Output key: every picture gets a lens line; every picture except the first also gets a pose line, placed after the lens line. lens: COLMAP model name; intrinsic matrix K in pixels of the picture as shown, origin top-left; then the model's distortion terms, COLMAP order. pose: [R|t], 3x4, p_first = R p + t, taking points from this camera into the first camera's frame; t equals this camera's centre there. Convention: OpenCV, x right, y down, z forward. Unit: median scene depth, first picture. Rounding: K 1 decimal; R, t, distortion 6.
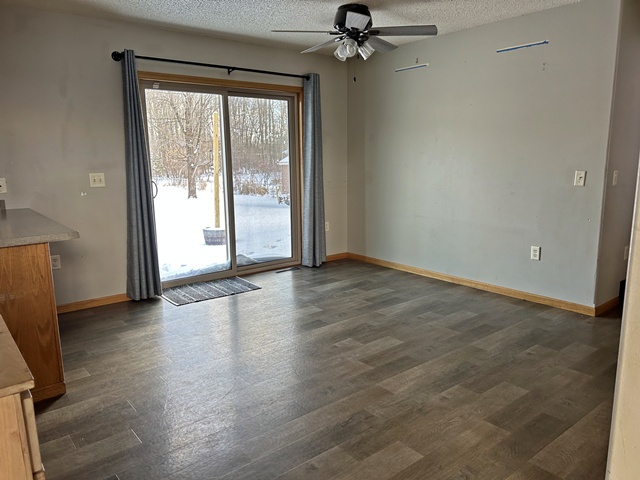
lens RADIAL K [[488.0, 0, 320.6], [0, 488.0, 241.0], [0, 0, 1]] dist [0.068149, -0.035187]
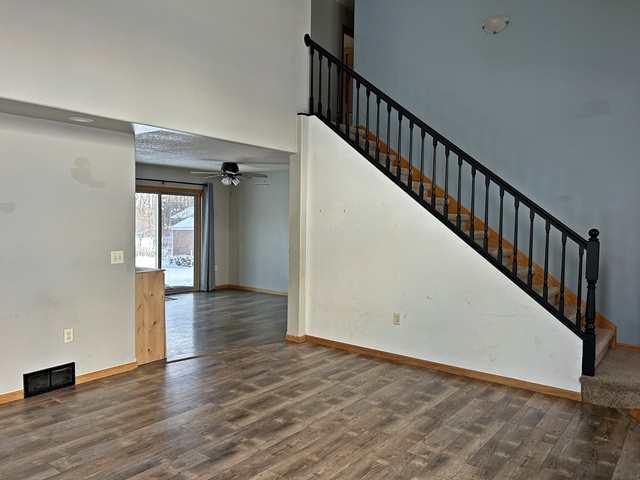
lens RADIAL K [[488.0, 0, 341.9], [0, 488.0, 237.4], [0, 0, 1]] dist [0.068149, -0.035187]
pose [[0.965006, 0.016795, 0.261688, -0.013047], [0.020227, 0.990206, -0.138138, 0.116731], [-0.261445, 0.138597, 0.955216, -0.809402]]
